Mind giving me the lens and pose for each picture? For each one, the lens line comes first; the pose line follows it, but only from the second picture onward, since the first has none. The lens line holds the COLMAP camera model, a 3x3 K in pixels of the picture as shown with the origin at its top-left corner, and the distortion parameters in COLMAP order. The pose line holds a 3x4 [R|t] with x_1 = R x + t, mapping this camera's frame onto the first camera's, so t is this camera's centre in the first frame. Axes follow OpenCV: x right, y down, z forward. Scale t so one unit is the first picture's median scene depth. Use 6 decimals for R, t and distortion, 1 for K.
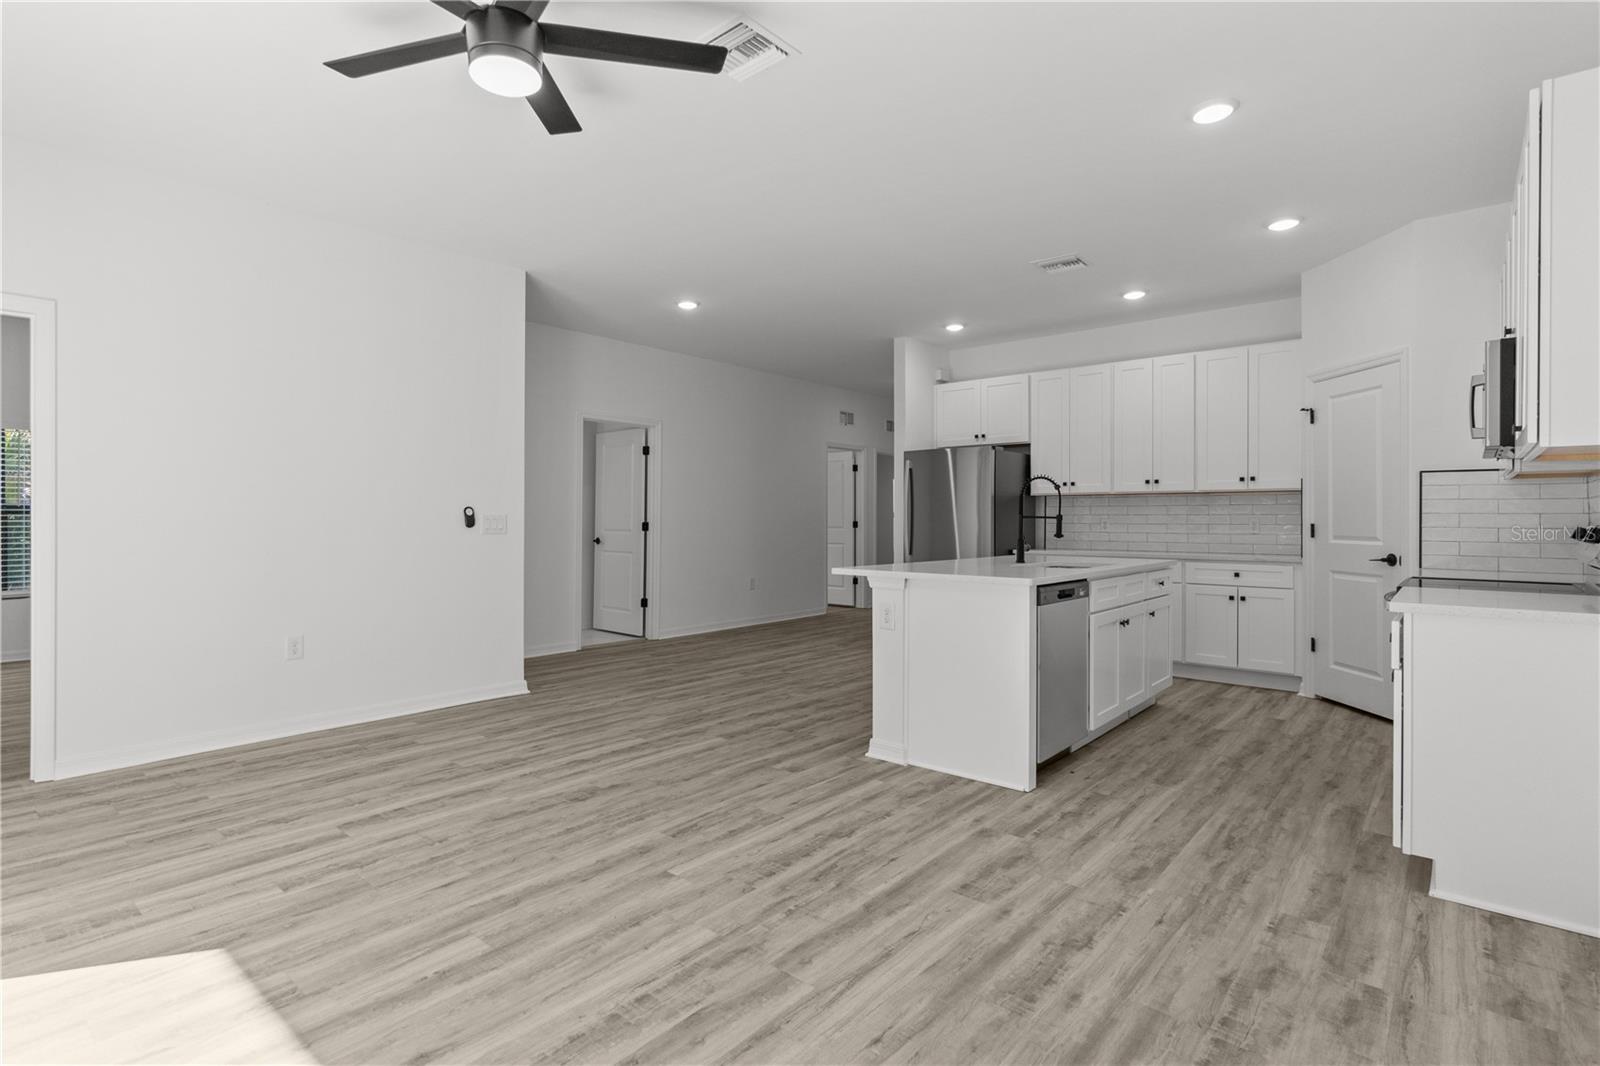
lens RADIAL K [[791.7, 0, 764.3], [0, 791.7, 516.1], [0, 0, 1]] dist [0.002573, 0.000950]
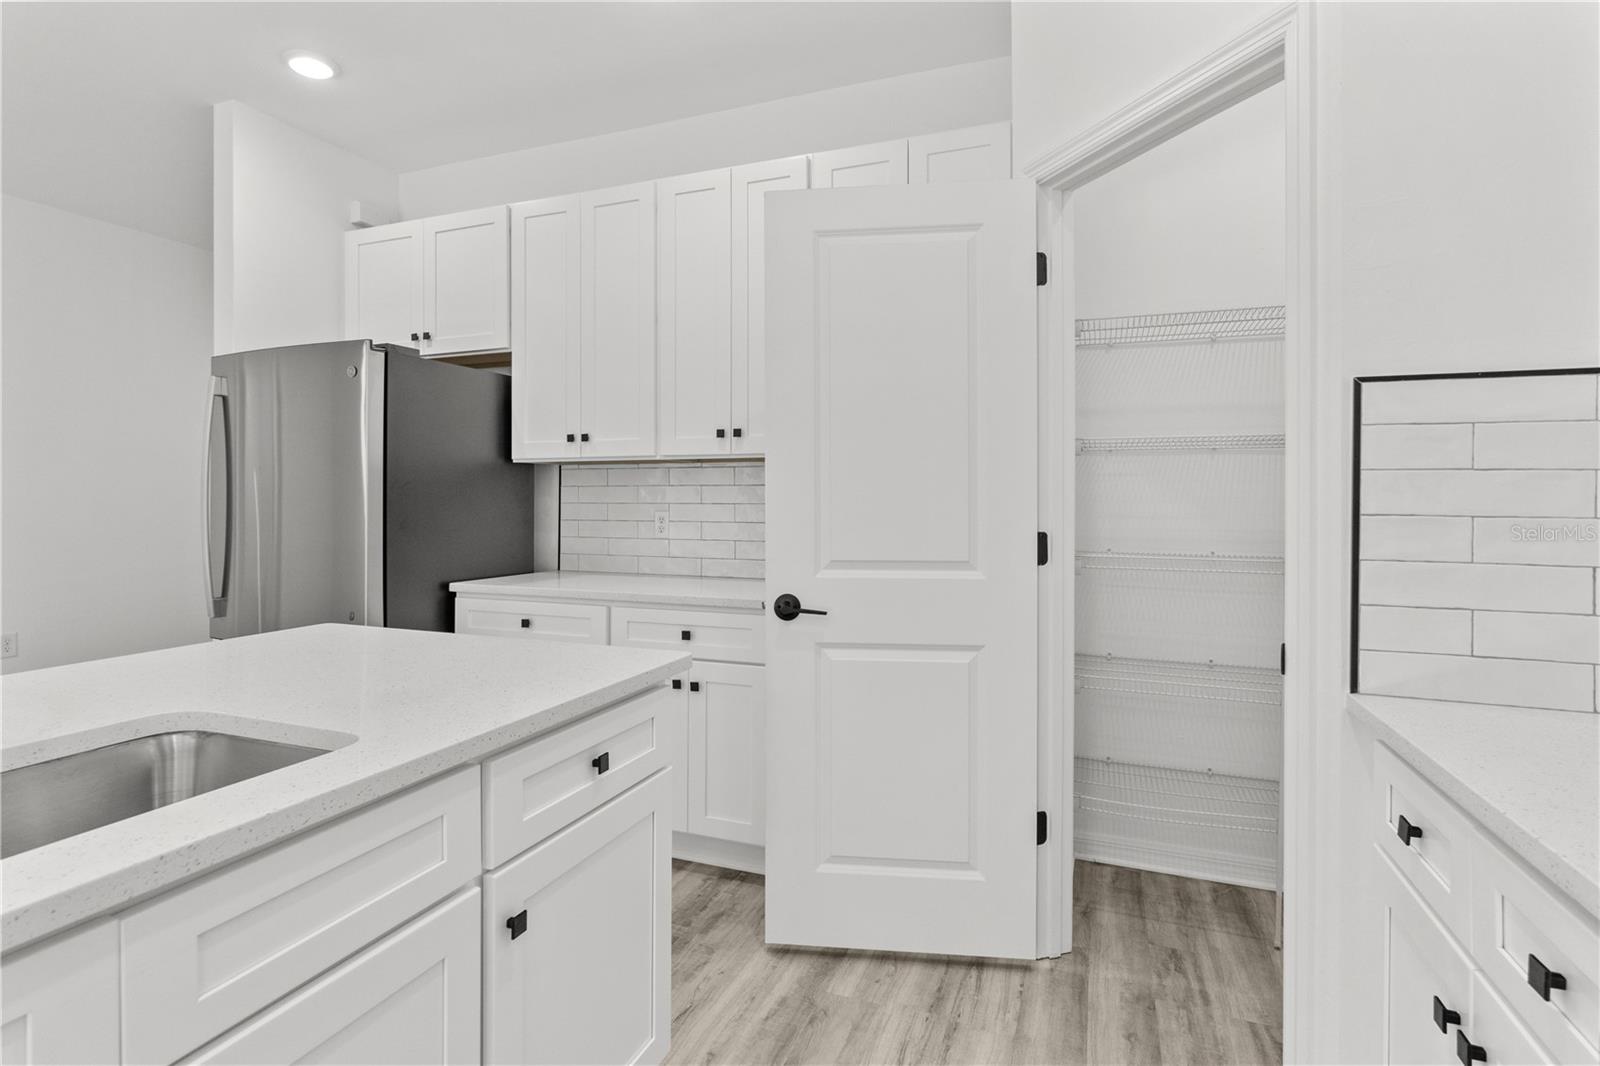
lens RADIAL K [[818.0, 0, 769.5], [0, 818.0, 496.6], [0, 0, 1]] dist [-0.004309, 0.000299]
pose [[0.944285, -0.002948, 0.329116, 0.674633], [0.001364, 0.999986, 0.005044, -0.016980], [-0.329126, -0.004314, 0.944276, 1.031339]]
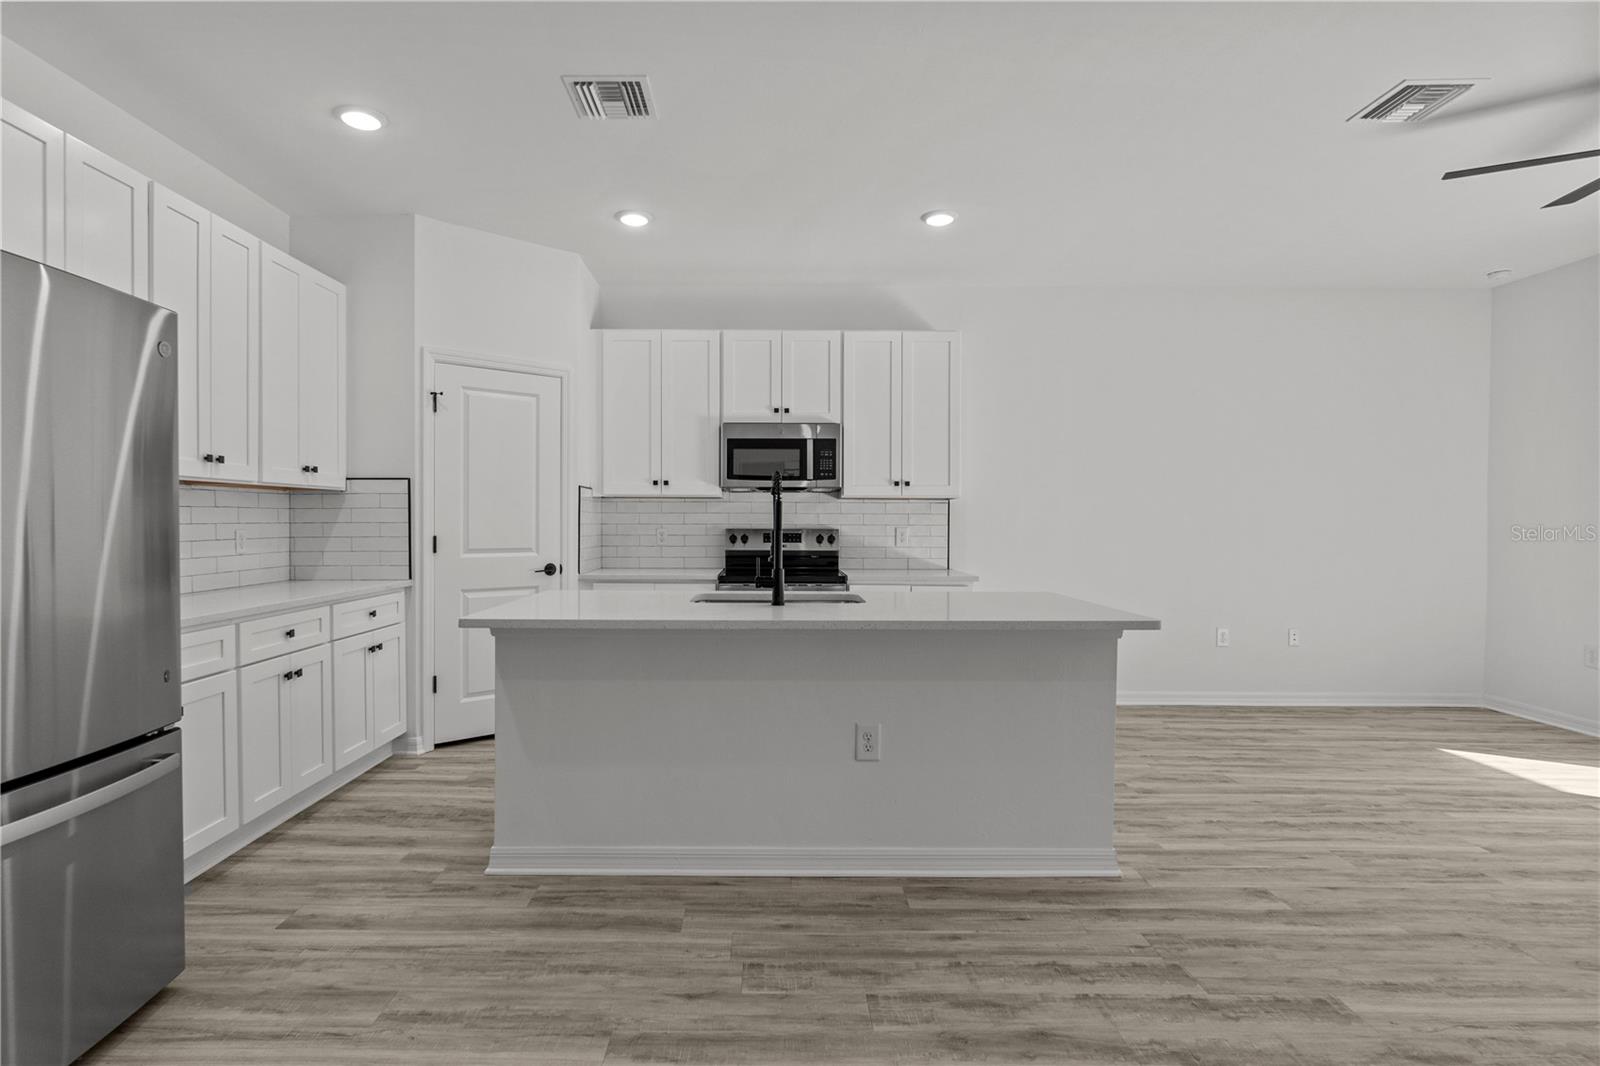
lens RADIAL K [[788.9, 0, 769.2], [0, 788.9, 534.2], [0, 0, 1]] dist [-0.009959, 0.002019]
pose [[-0.659587, -0.018661, 0.751397, -0.221663], [-0.008700, 0.999814, 0.017194, -0.014415], [-0.751578, 0.004804, -0.659626, 2.023059]]
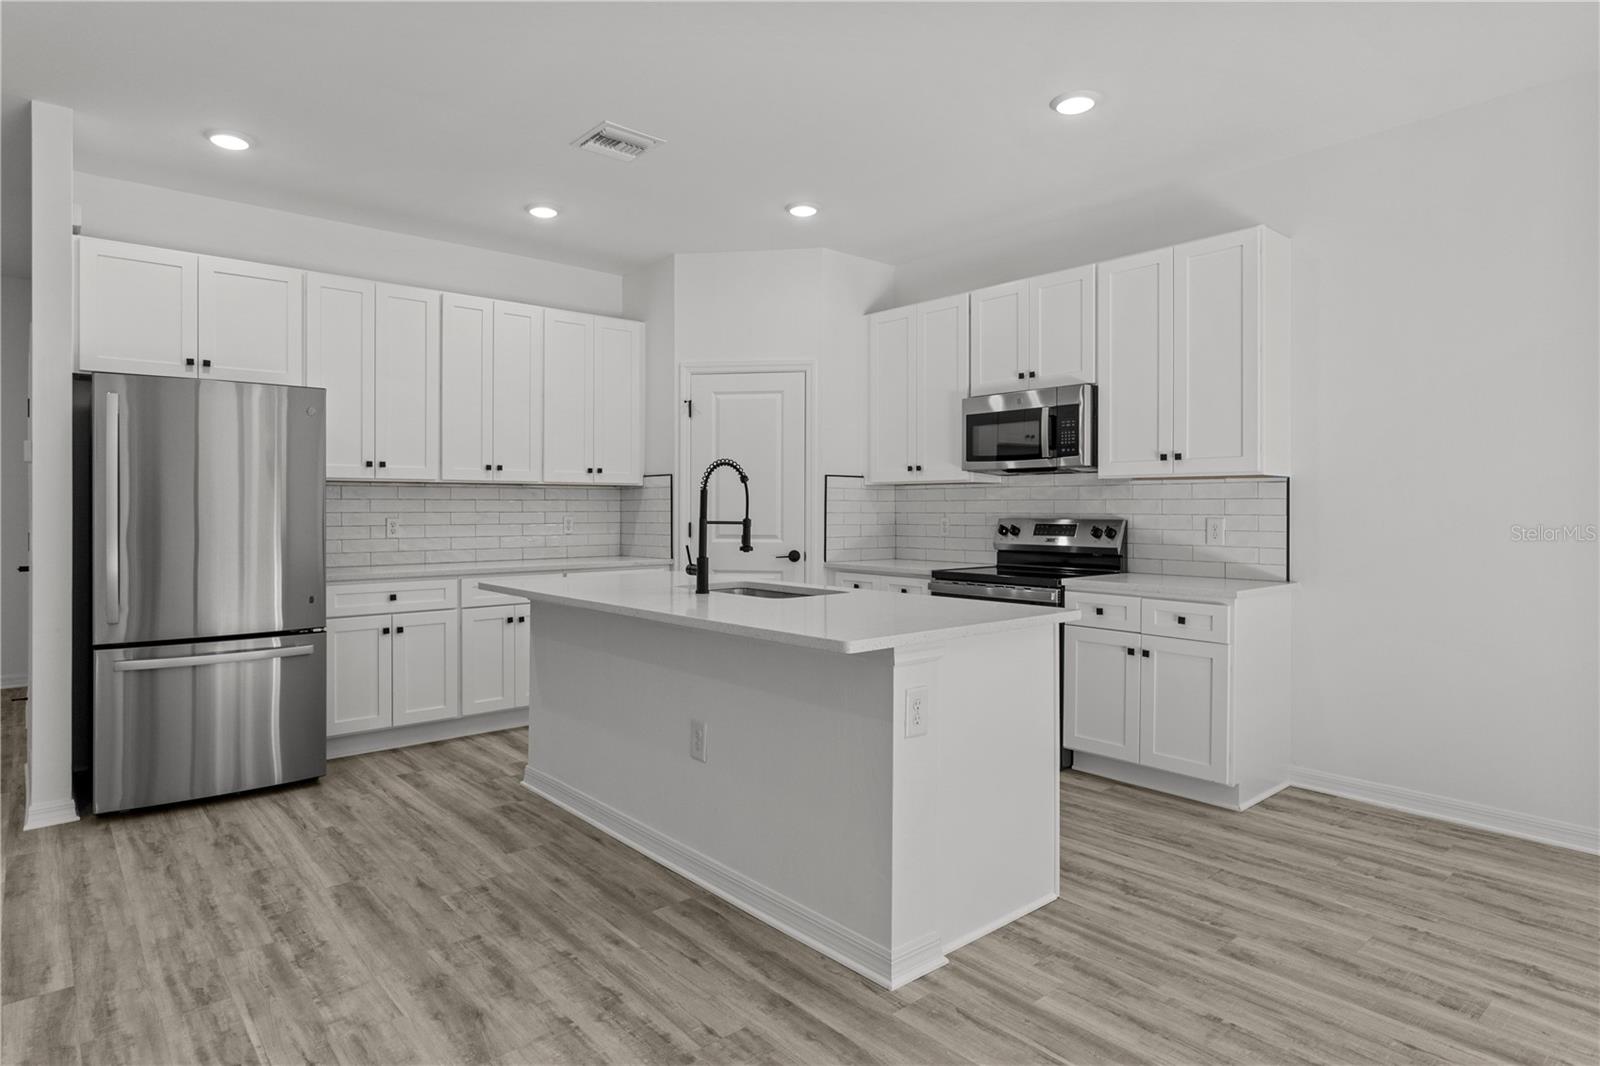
lens RADIAL K [[884.3, 0, 776.7], [0, 884.3, 508.8], [0, 0, 1]] dist [-0.000097, 0.000797]
pose [[0.143936, -0.004241, 0.989578, -0.544247], [-0.003928, 0.999980, 0.004857, -0.019762], [-0.989579, -0.004587, 0.143916, 1.182408]]
